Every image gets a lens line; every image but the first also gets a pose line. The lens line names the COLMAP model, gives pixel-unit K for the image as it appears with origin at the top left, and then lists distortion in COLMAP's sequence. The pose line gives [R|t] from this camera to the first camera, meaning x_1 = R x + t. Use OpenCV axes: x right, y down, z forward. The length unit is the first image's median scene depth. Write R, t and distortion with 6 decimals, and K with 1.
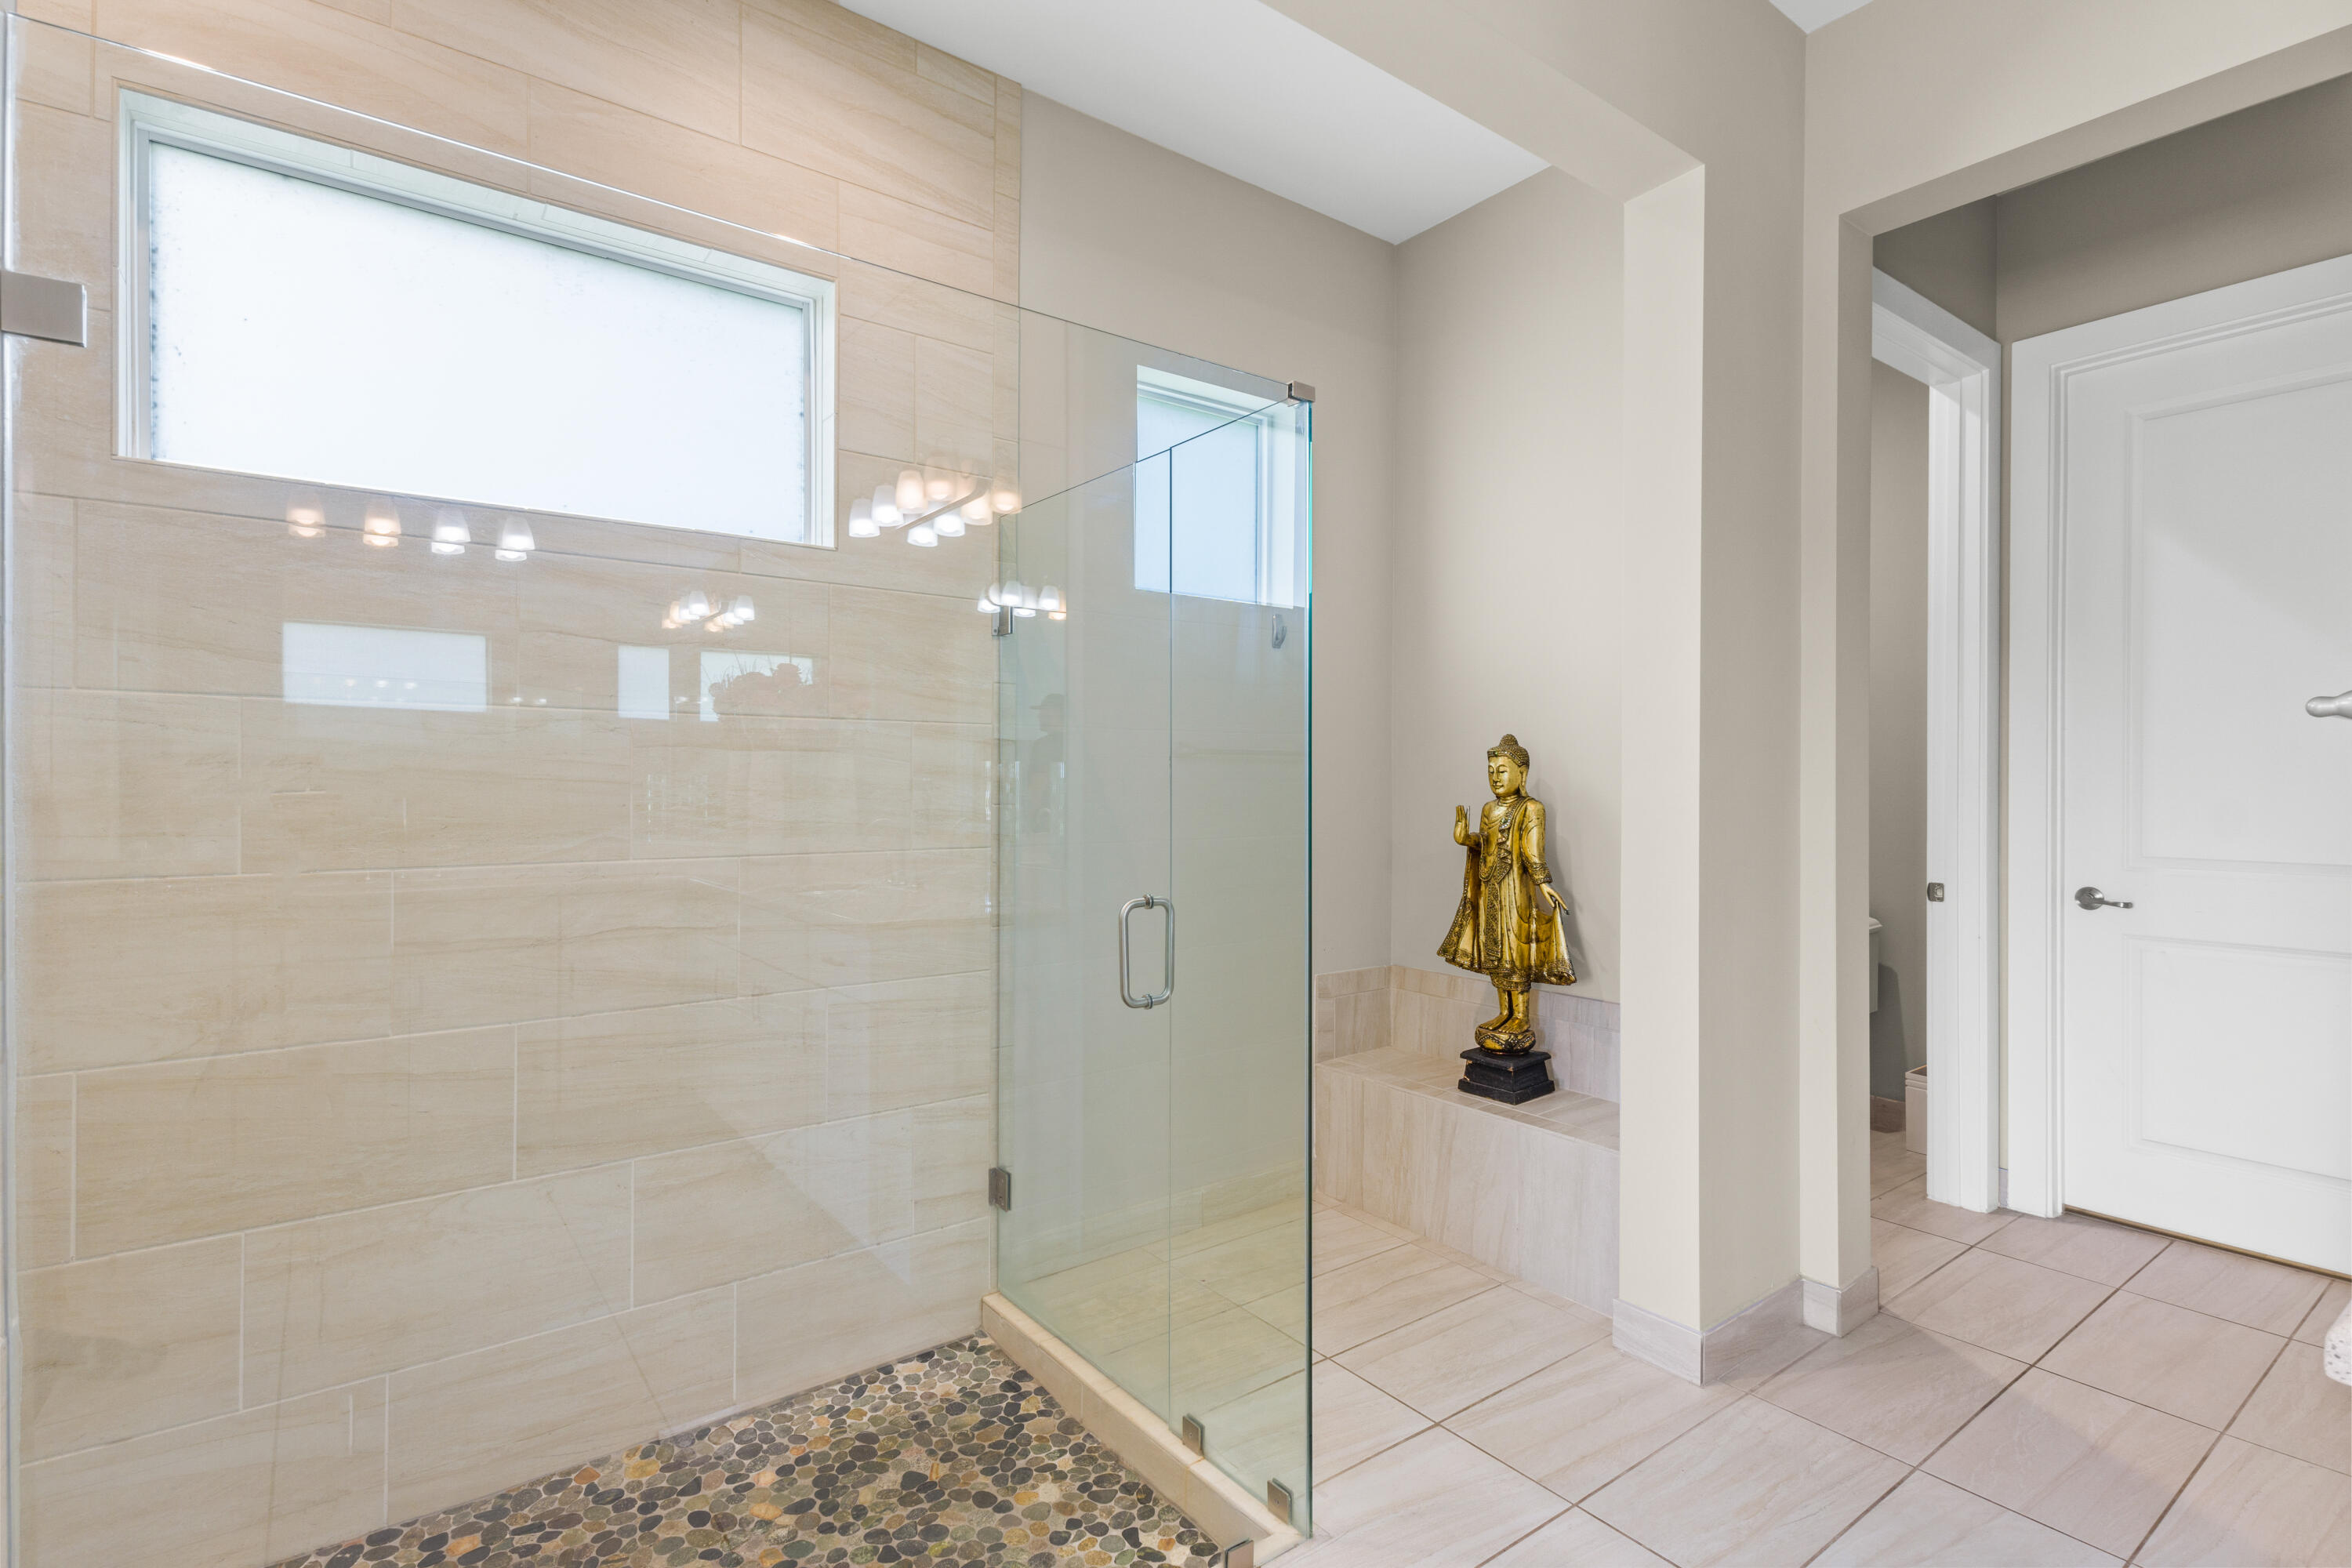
lens RADIAL K [[1121.6, 0, 1162.9], [0, 1121.6, 775.9], [0, 0, 1]] dist [0.019691, -0.004386]
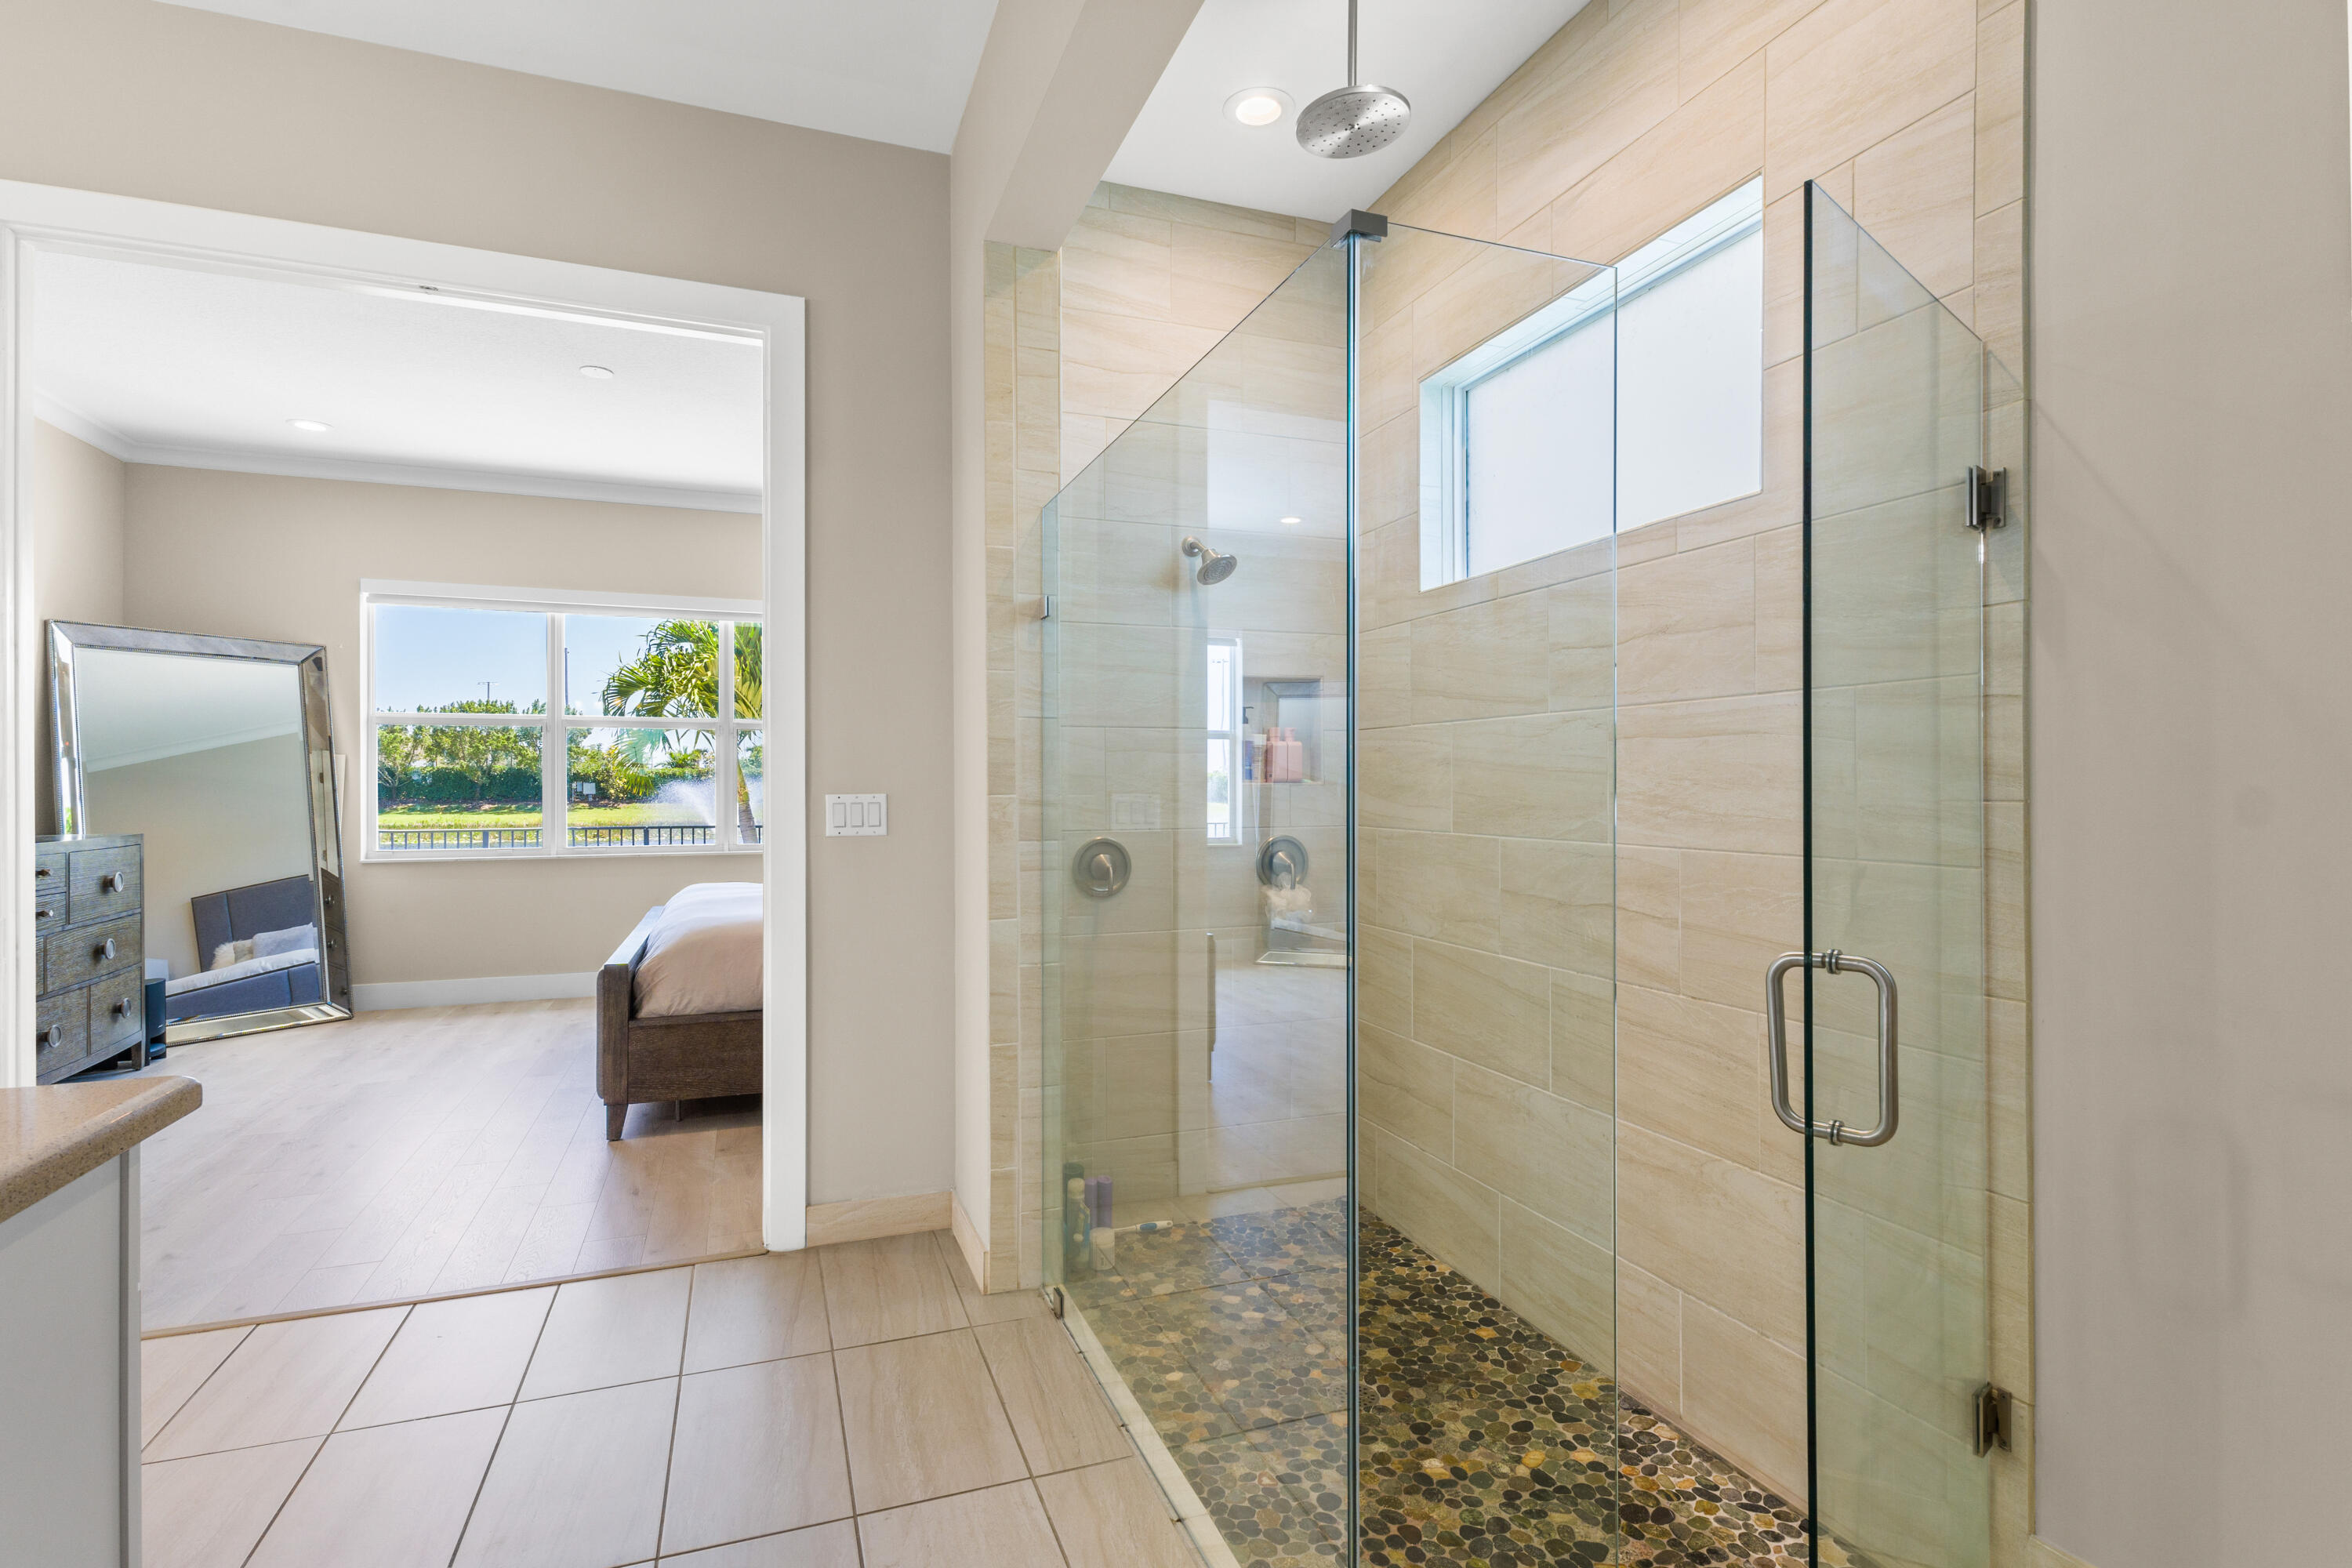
lens RADIAL K [[1121.6, 0, 1183.4], [0, 1121.6, 789.2], [0, 0, 1]] dist [0.019691, -0.004386]
pose [[-0.259021, -0.003757, -0.965864, 0.740444], [-0.001035, 0.999993, -0.003613, 0.027924], [0.965871, 0.000064, -0.259023, 0.938586]]
